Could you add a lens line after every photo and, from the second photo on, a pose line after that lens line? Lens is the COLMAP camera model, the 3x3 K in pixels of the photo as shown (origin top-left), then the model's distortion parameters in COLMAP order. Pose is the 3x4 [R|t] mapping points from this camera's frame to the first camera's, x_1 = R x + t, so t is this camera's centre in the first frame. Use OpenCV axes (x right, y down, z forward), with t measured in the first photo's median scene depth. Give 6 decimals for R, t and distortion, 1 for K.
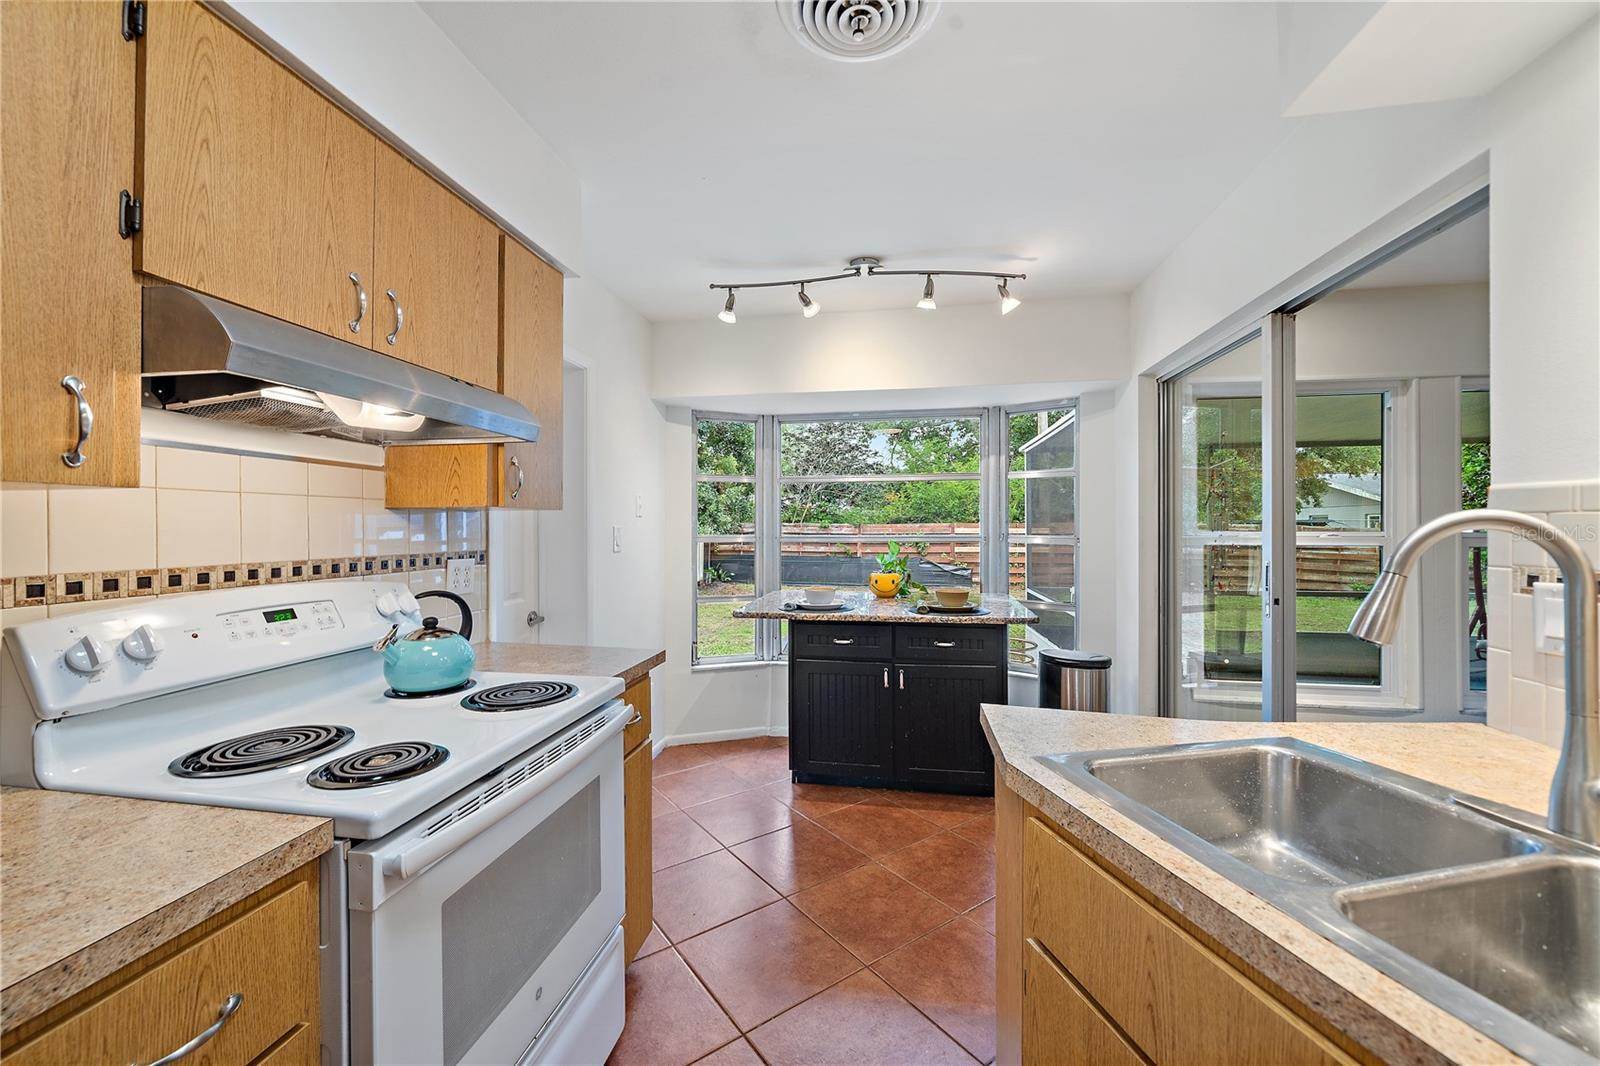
lens RADIAL K [[621.0, 0, 784.4], [0, 621.0, 528.4], [0, 0, 1]] dist [-0.004353, -0.001014]
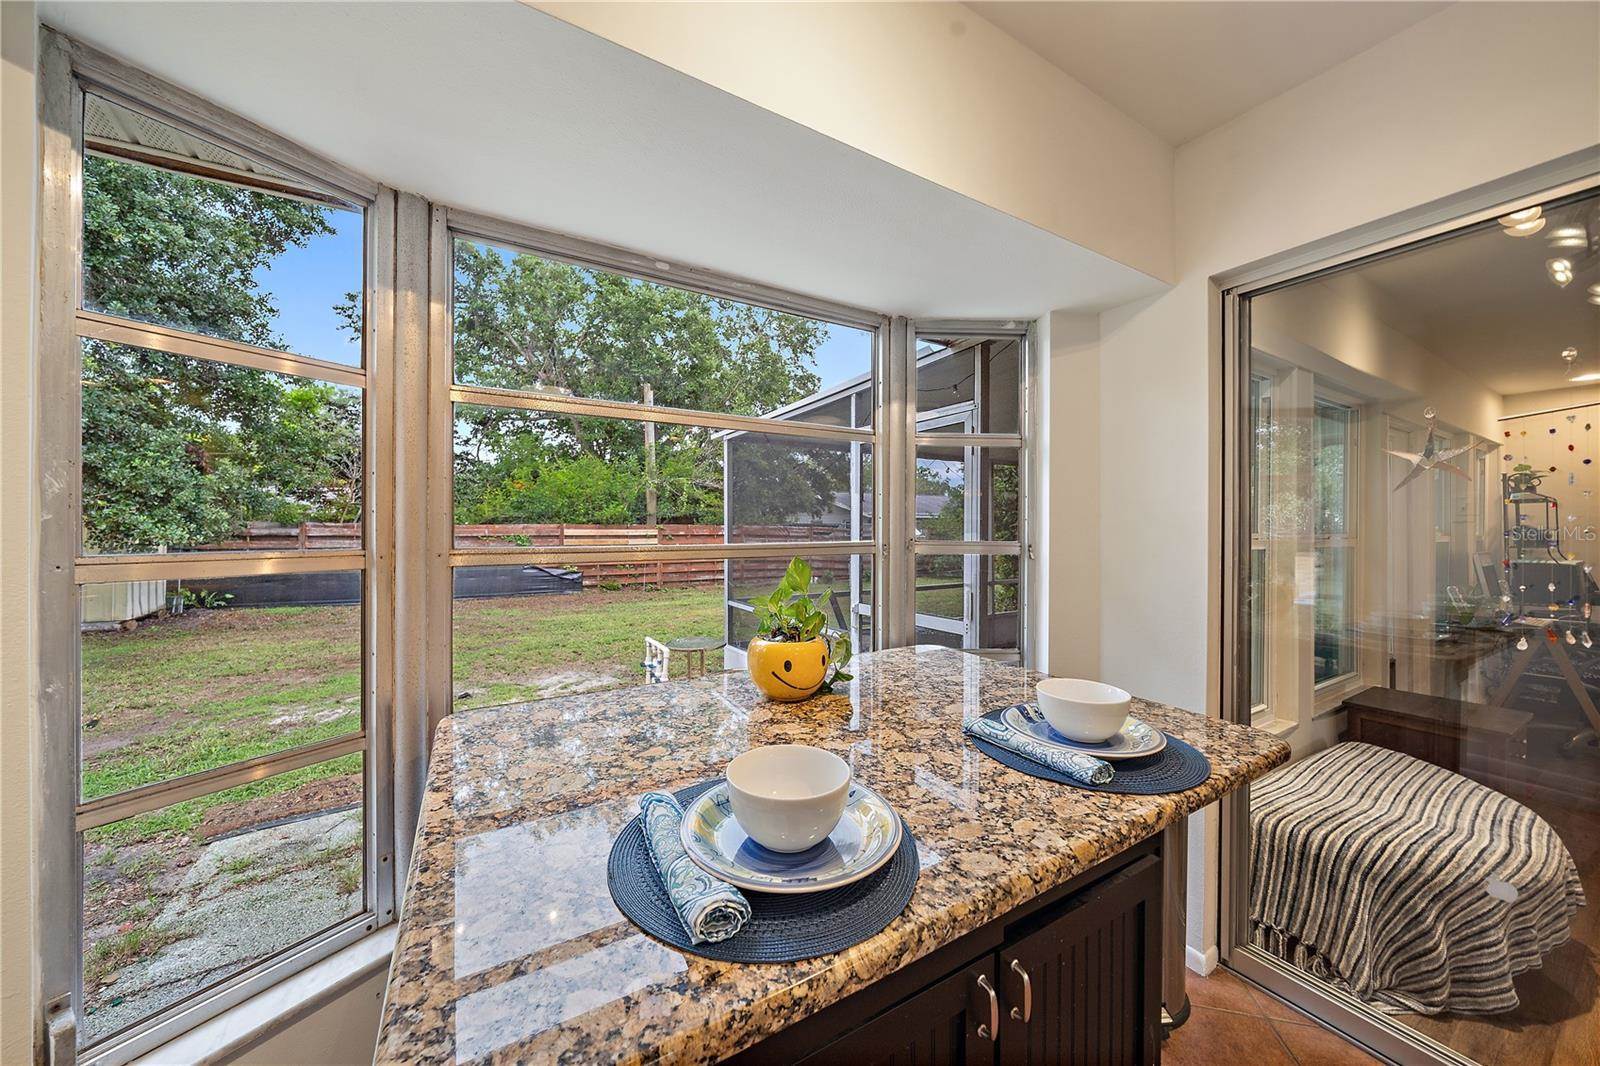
lens RADIAL K [[555.1, 0, 785.4], [0, 555.1, 528.9], [0, 0, 1]] dist [-0.008364, 0.000433]
pose [[0.757055, 0.000964, 0.653350, -0.019223], [0.000342, 0.999998, -0.001872, 0.000444], [-0.653351, 0.001641, 0.757054, 0.171740]]
